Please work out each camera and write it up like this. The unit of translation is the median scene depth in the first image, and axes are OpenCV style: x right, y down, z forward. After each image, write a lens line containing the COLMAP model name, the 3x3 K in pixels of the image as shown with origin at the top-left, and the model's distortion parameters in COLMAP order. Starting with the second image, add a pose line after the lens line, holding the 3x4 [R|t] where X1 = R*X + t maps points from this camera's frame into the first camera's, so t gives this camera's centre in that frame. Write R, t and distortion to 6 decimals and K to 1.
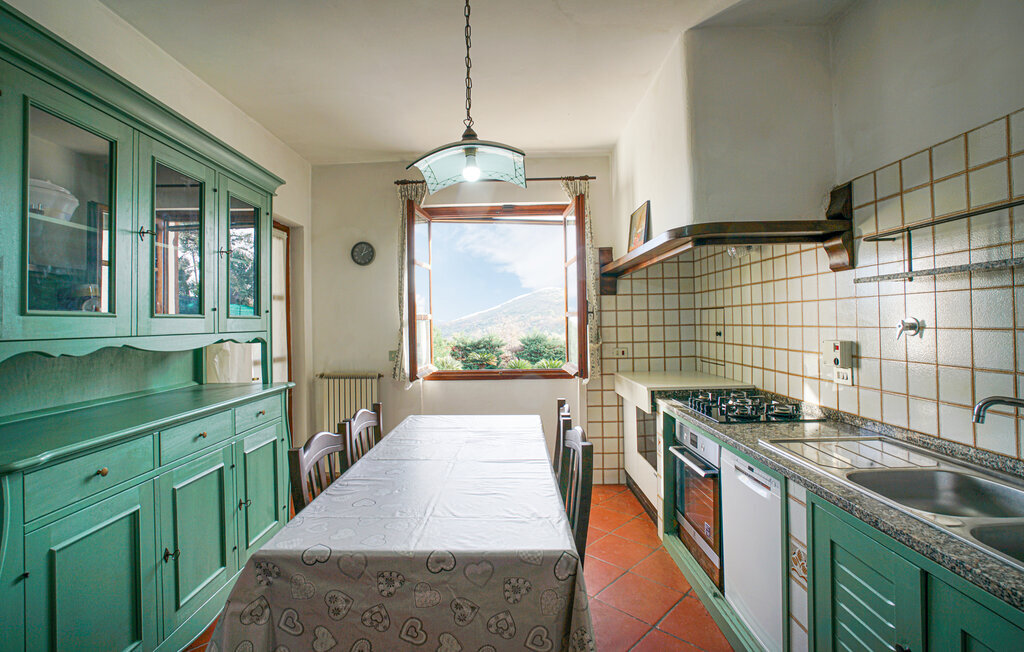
lens RADIAL K [[470.8, 0, 512.0], [0, 470.8, 326.0], [0, 0, 1]] dist [-0.002090, -0.000246]
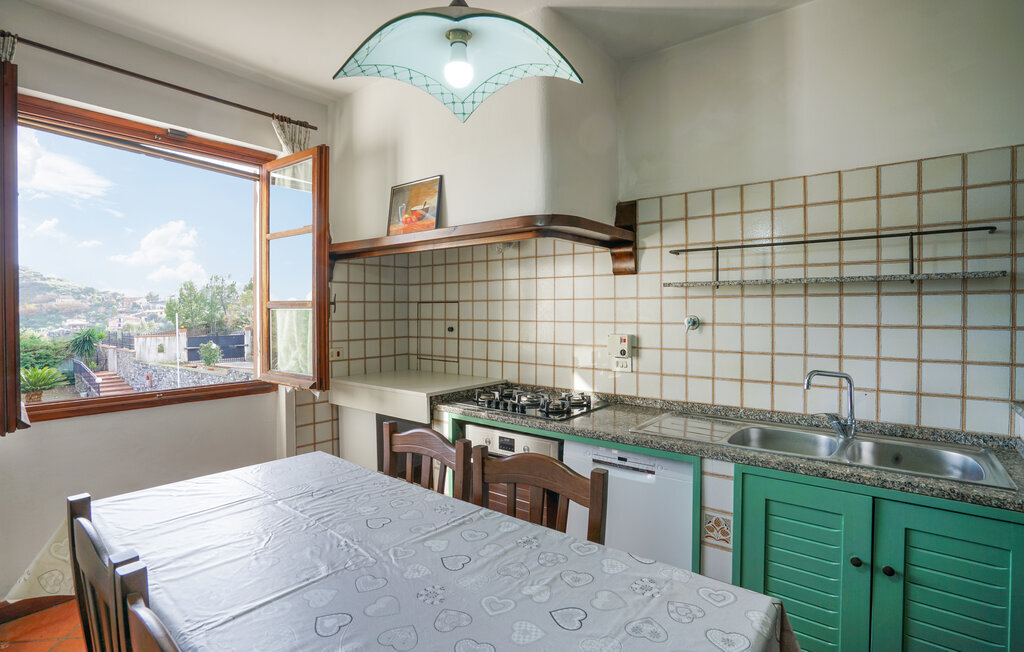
lens RADIAL K [[492.5, 0, 512.0], [0, 492.5, 326.0], [0, 0, 1]] dist [-0.041974, 0.000834]
pose [[0.618447, -0.001928, 0.785824, -0.451201], [-0.006510, 0.999950, 0.007577, 0.002627], [-0.785800, -0.009802, 0.618403, 0.479253]]
